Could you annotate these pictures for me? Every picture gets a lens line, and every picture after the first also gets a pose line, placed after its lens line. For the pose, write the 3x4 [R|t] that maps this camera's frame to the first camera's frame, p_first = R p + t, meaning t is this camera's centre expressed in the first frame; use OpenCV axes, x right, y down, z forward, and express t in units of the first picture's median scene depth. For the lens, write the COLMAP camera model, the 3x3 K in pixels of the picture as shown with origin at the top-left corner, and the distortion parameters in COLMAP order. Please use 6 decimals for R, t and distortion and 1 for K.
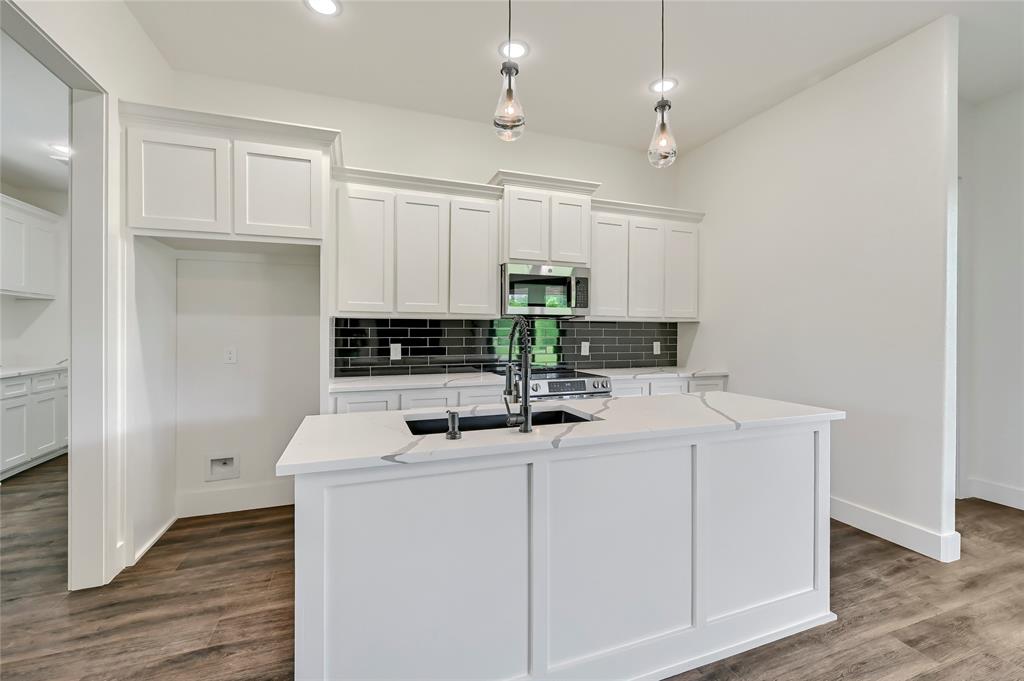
lens RADIAL K [[428.8, 0, 514.1], [0, 428.8, 334.3], [0, 0, 1]] dist [-0.001019, 0.000019]
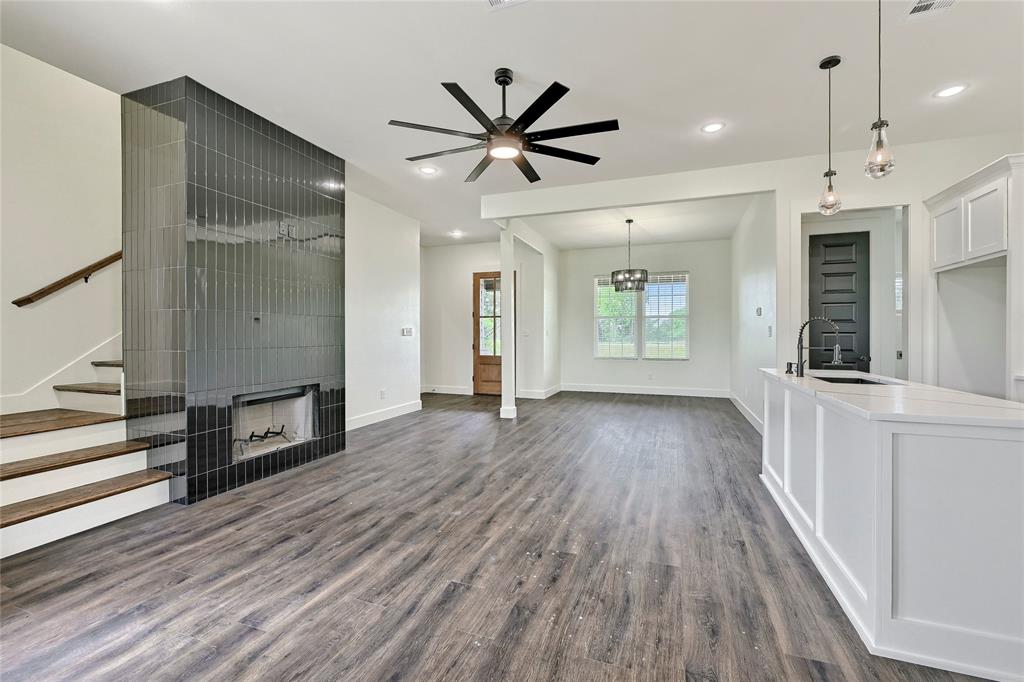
lens RADIAL K [[428.8, 0, 514.7], [0, 428.8, 335.7], [0, 0, 1]] dist [-0.001019, 0.000019]
pose [[-0.636570, 0.001875, -0.771217, 1.026119], [-0.001545, 0.999992, 0.003707, 0.011881], [0.771217, 0.003551, -0.636562, 0.544239]]
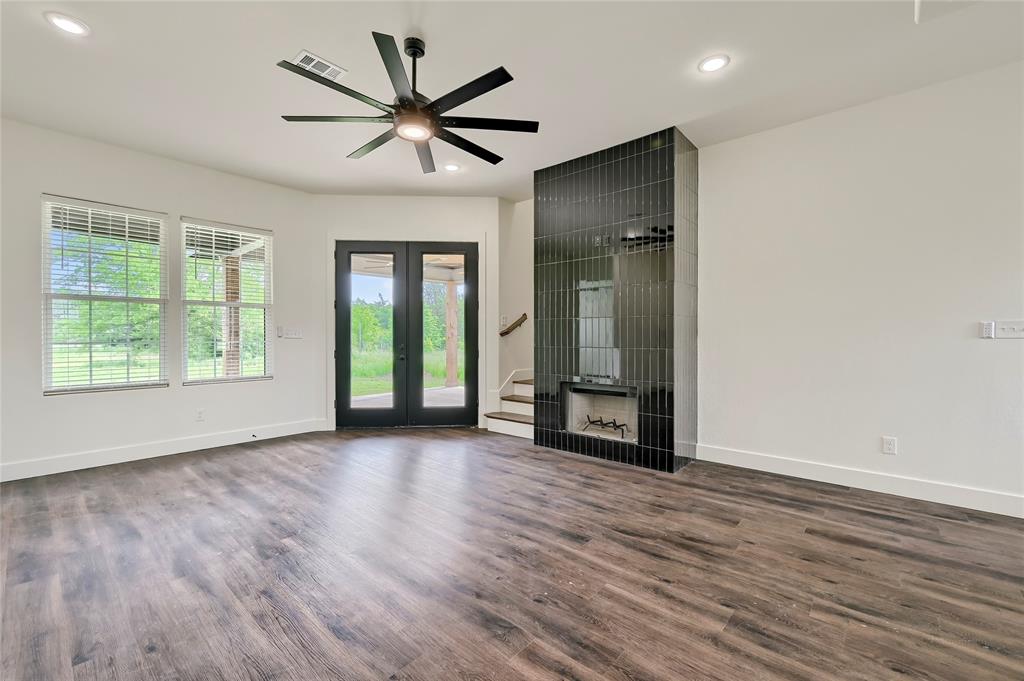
lens RADIAL K [[428.8, 0, 516.2], [0, 428.8, 337.7], [0, 0, 1]] dist [-0.001019, 0.000019]
pose [[-0.493621, -0.002432, 0.869674, -0.415656], [0.003336, 0.999983, 0.004690, 0.012806], [-0.869671, 0.005216, -0.493605, 0.194203]]
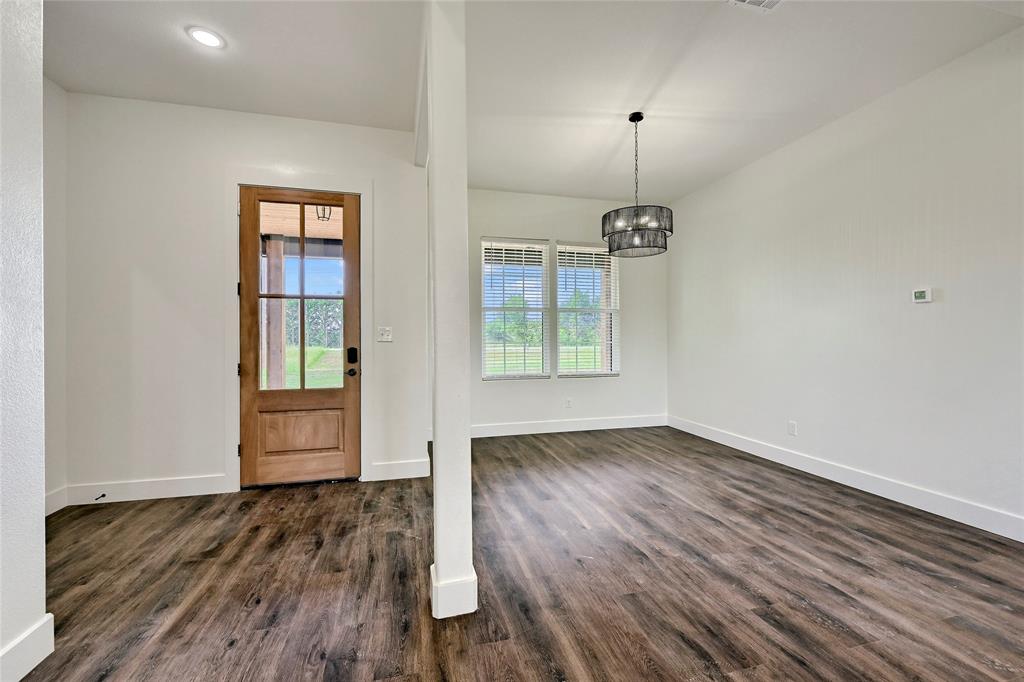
lens RADIAL K [[428.8, 0, 521.3], [0, 428.8, 338.4], [0, 0, 1]] dist [-0.001019, 0.000019]
pose [[-0.074257, 0.002759, -0.997235, 0.191042], [0.002591, 0.999993, 0.002574, 0.011450], [0.997236, -0.002393, -0.074264, -0.512966]]
